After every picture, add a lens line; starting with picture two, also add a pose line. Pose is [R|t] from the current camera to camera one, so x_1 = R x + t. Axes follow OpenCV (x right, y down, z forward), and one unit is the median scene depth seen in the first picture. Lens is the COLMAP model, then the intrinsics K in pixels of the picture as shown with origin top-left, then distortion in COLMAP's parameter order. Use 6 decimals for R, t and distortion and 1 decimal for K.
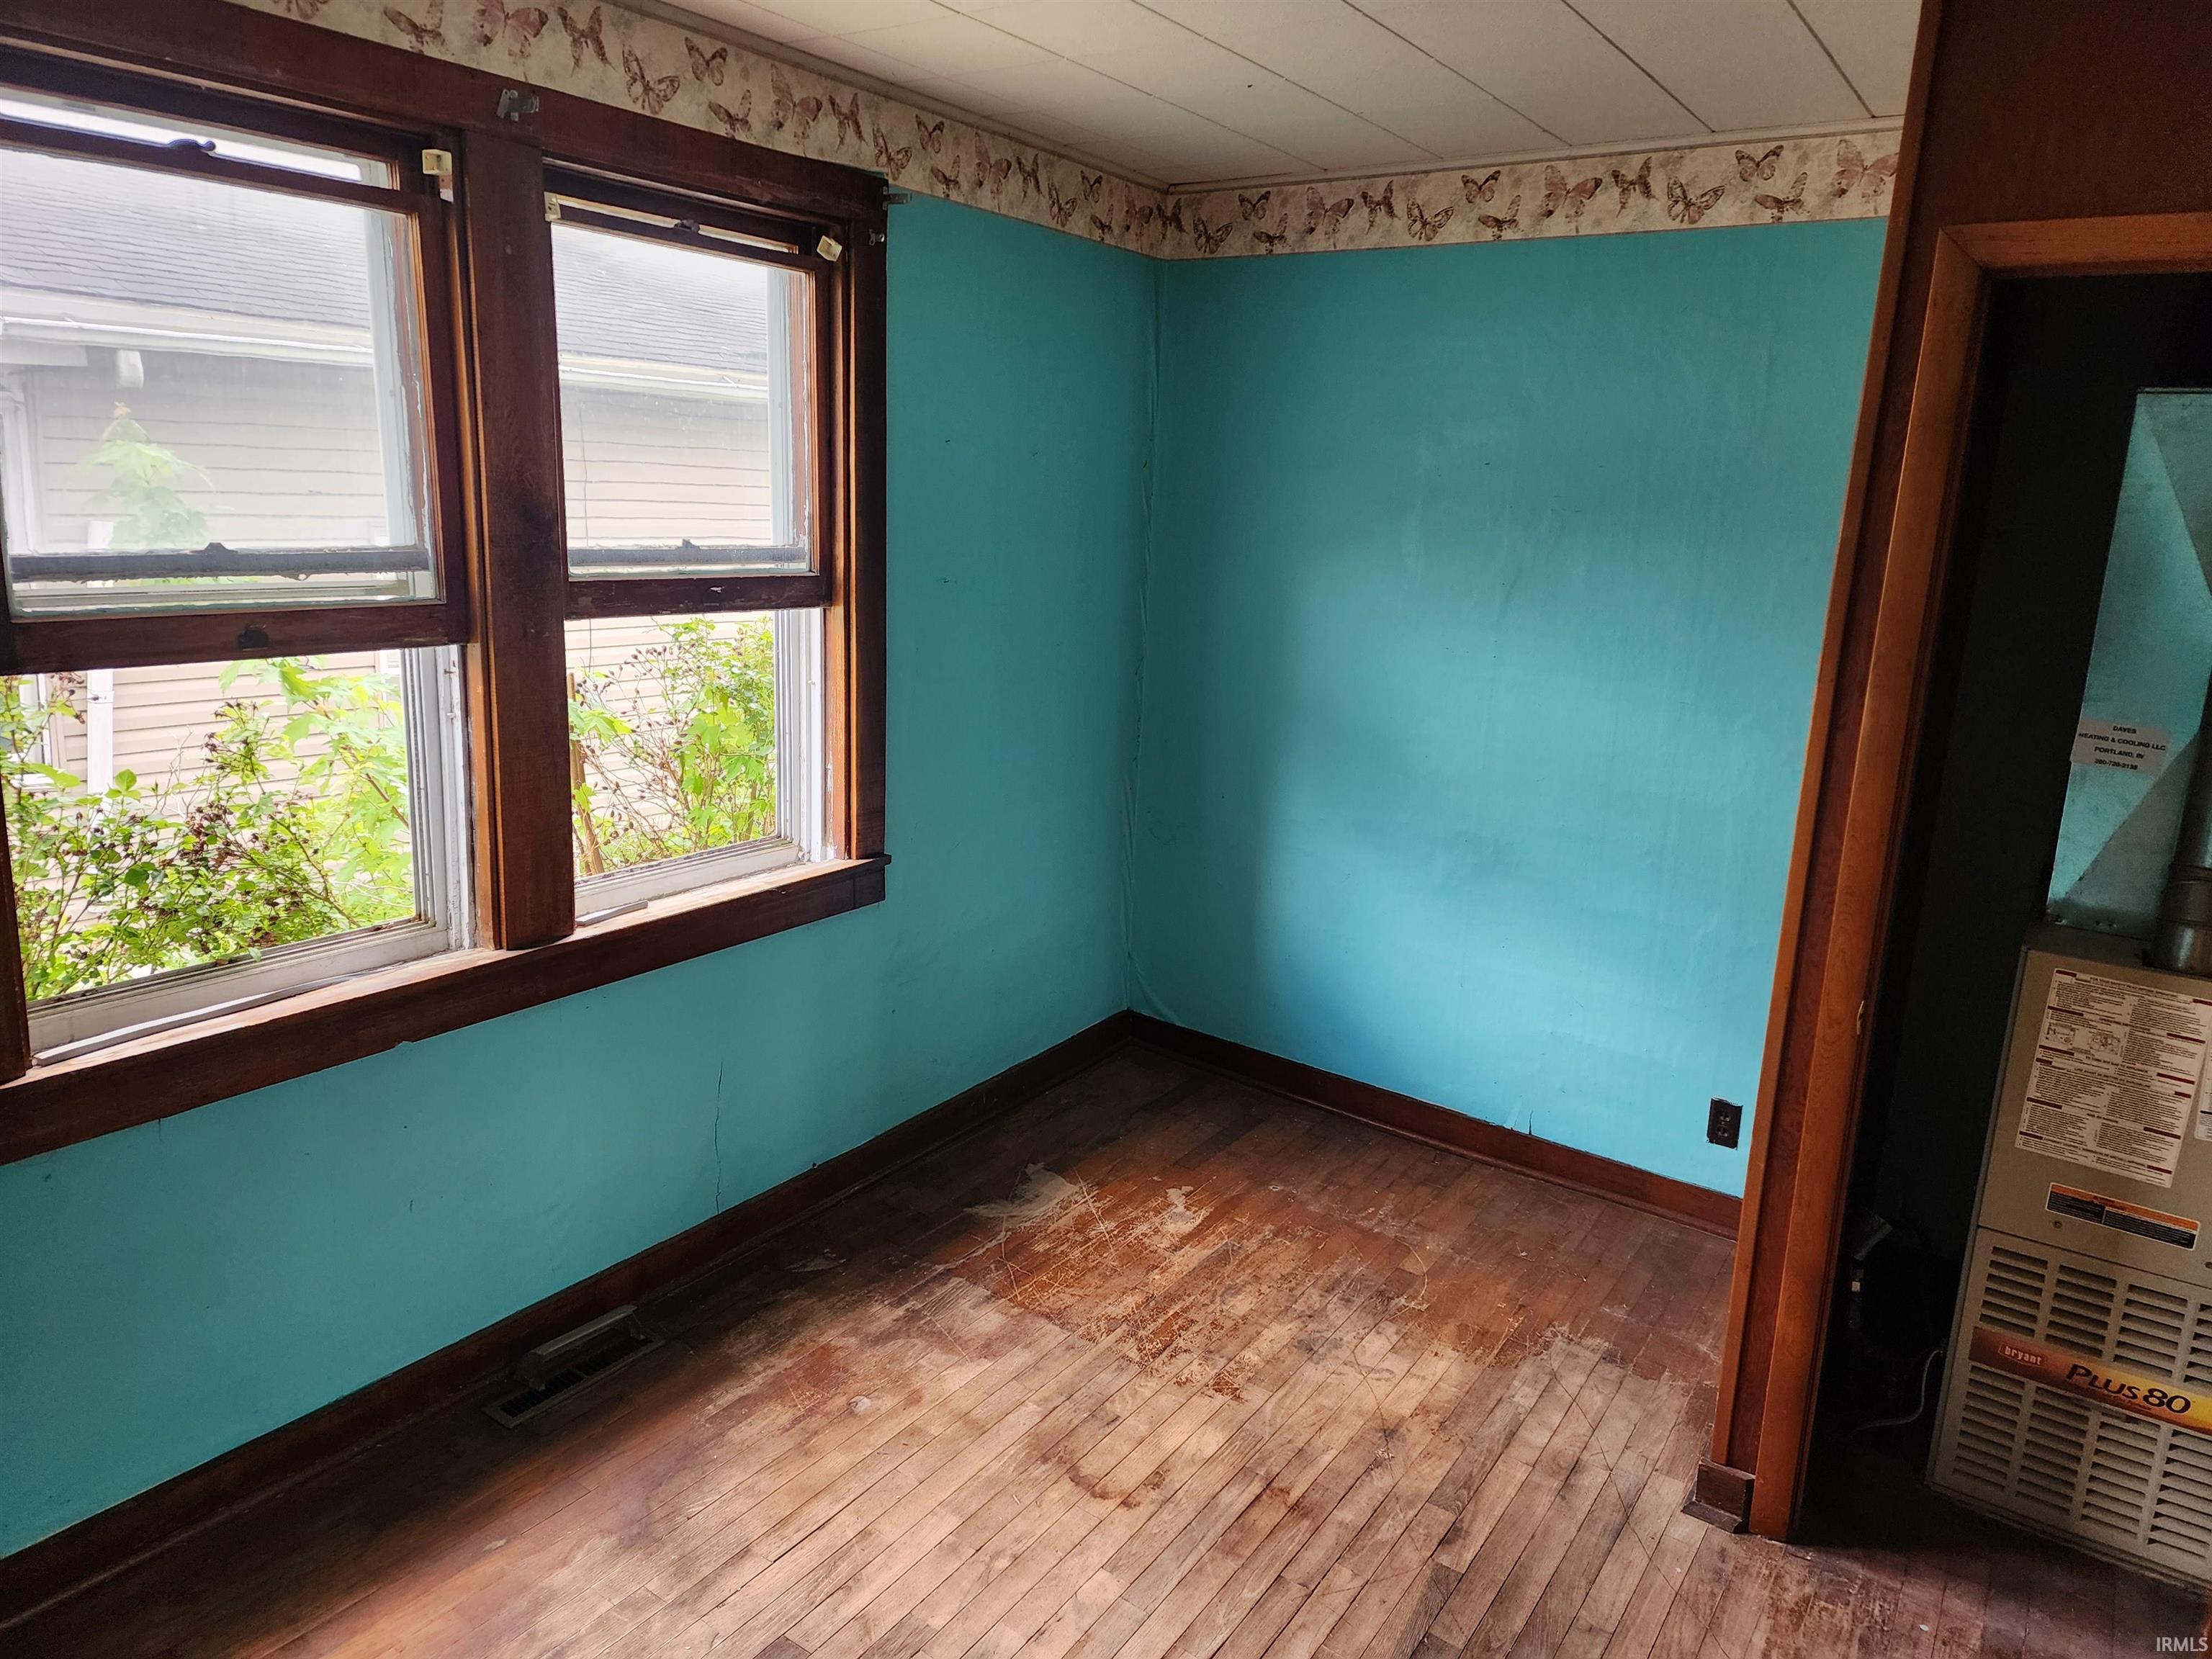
lens RADIAL K [[1468.1, 0, 1145.4], [0, 1468.1, 794.3], [0, 0, 1]] dist [0.078558, -0.087789]
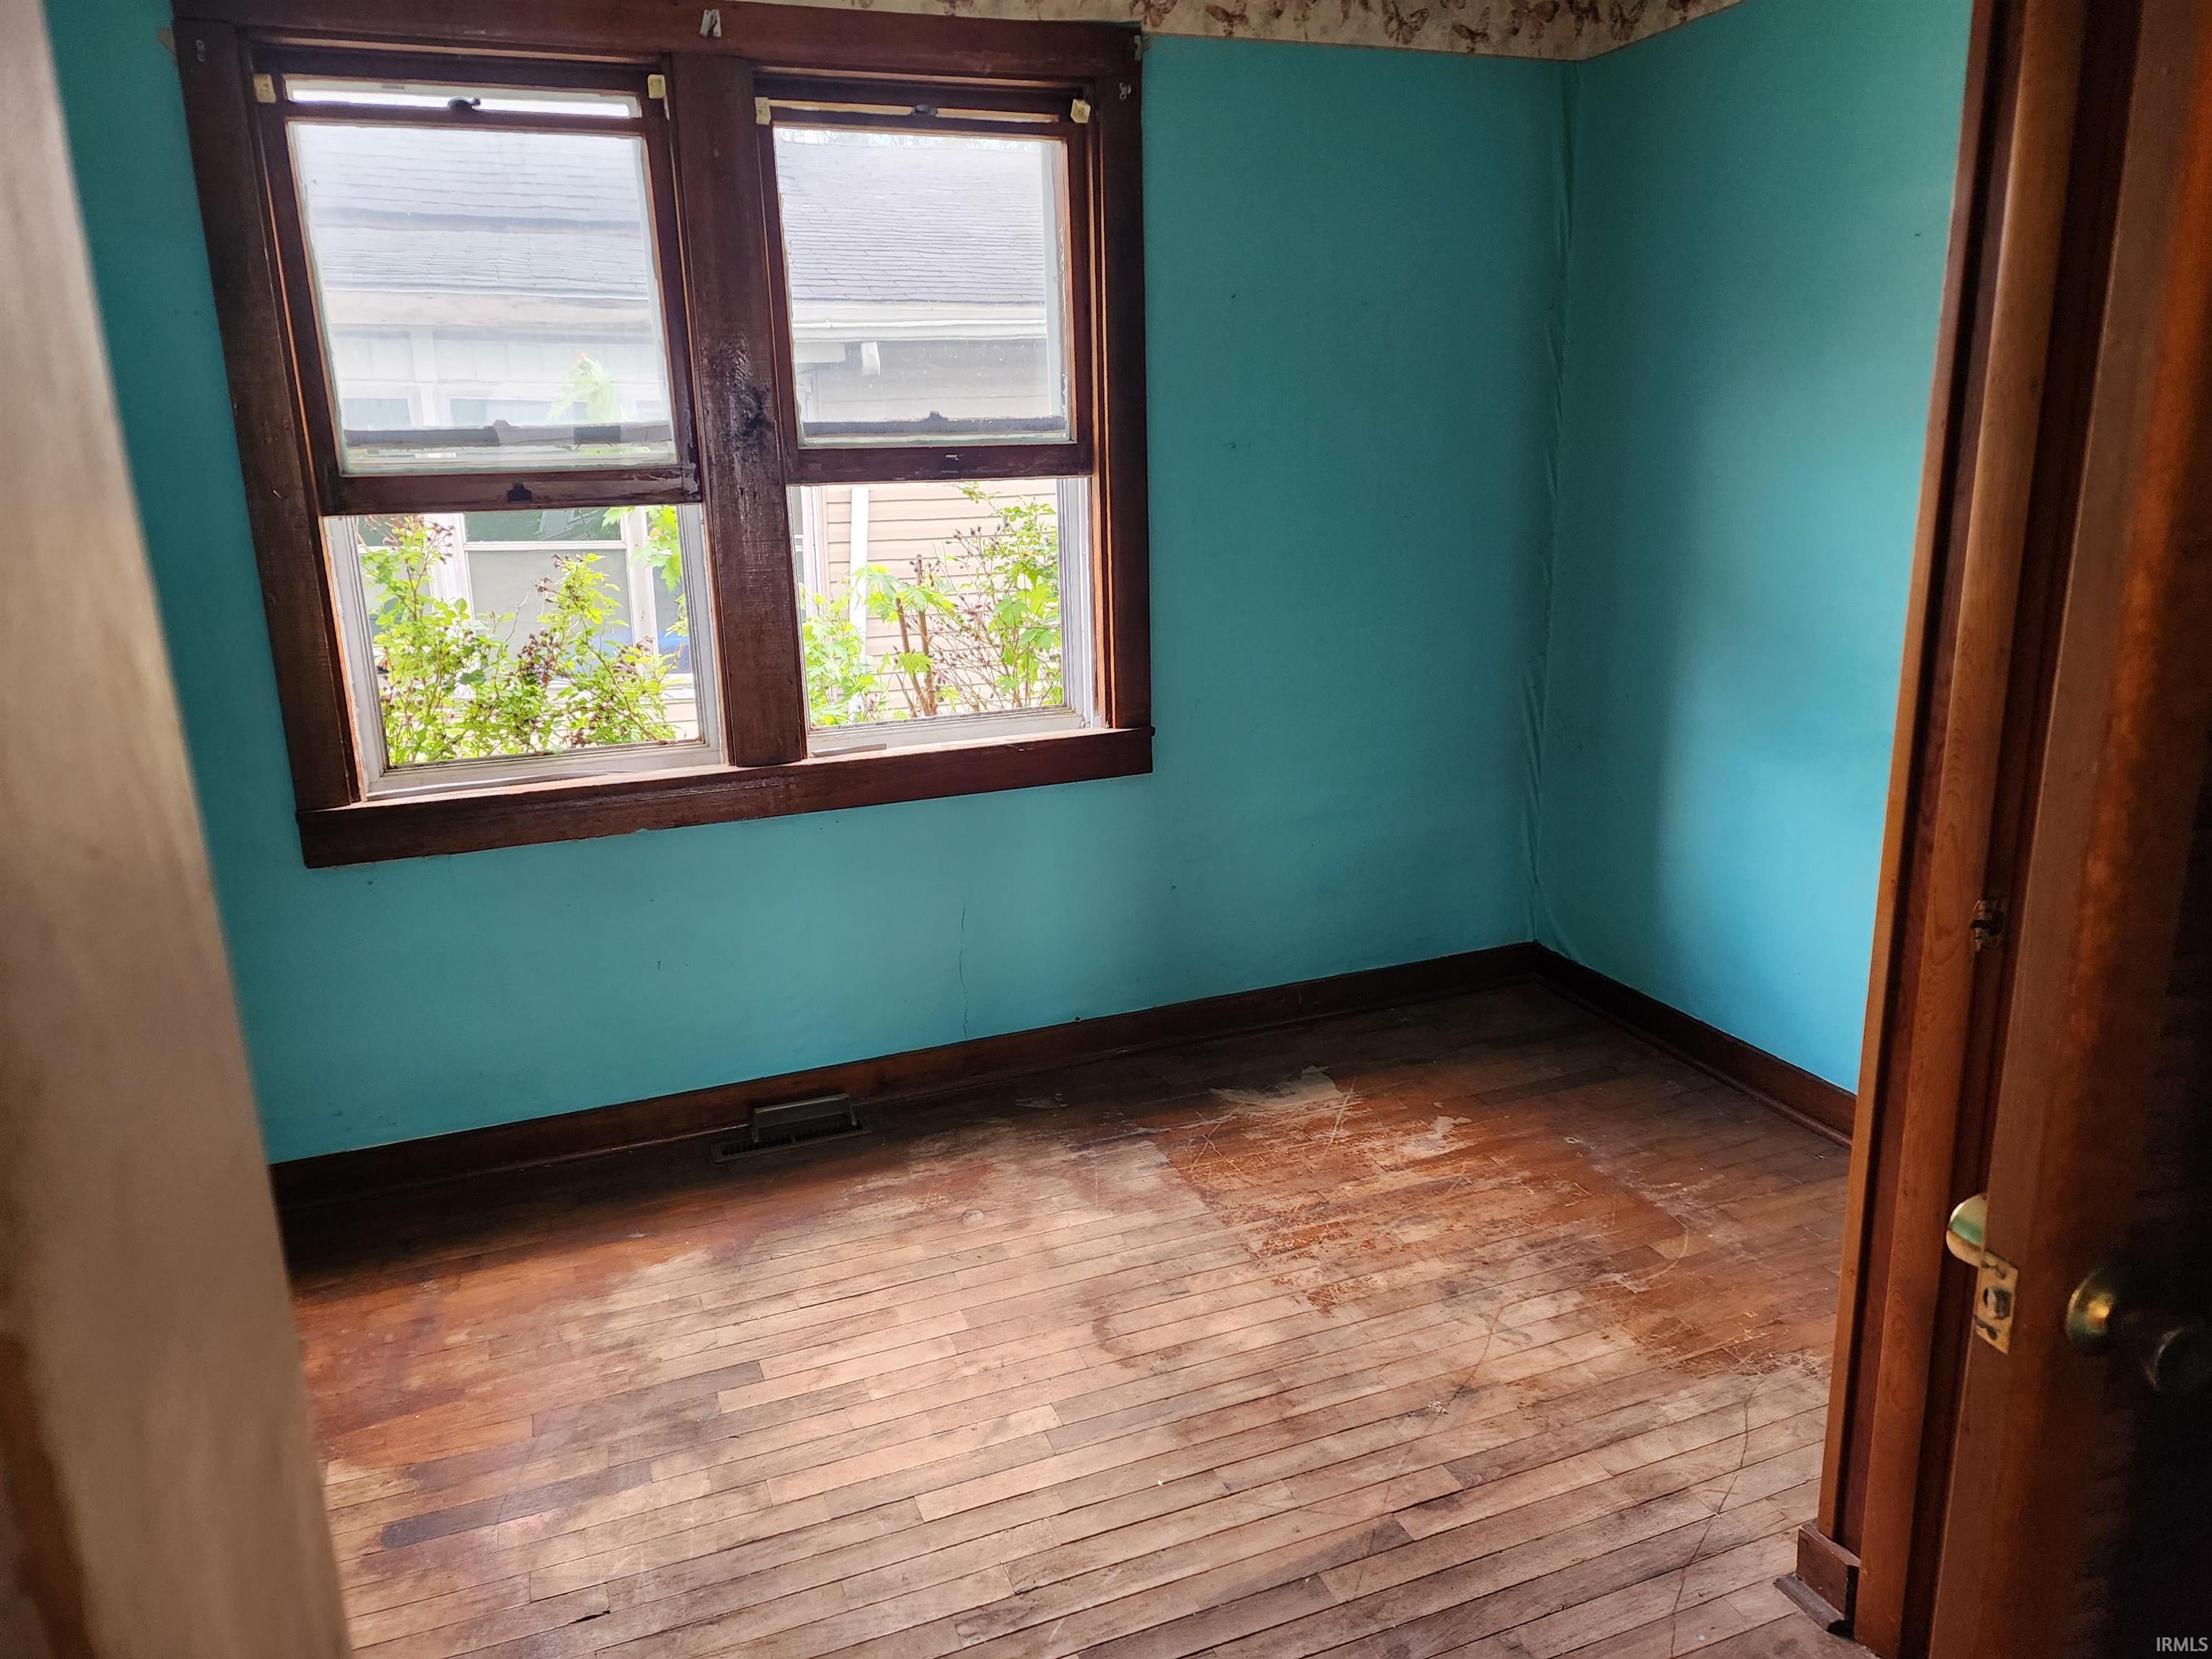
lens RADIAL K [[1488.0, 0, 1106.0], [0, 1488.0, 829.5], [0, 0, 1]] dist [0.074736, -0.093114]
pose [[0.818451, 0.067296, -0.570622, 0.440210], [-0.048768, 0.997670, 0.047711, 0.074572], [0.572503, -0.011221, 0.819826, 0.171851]]
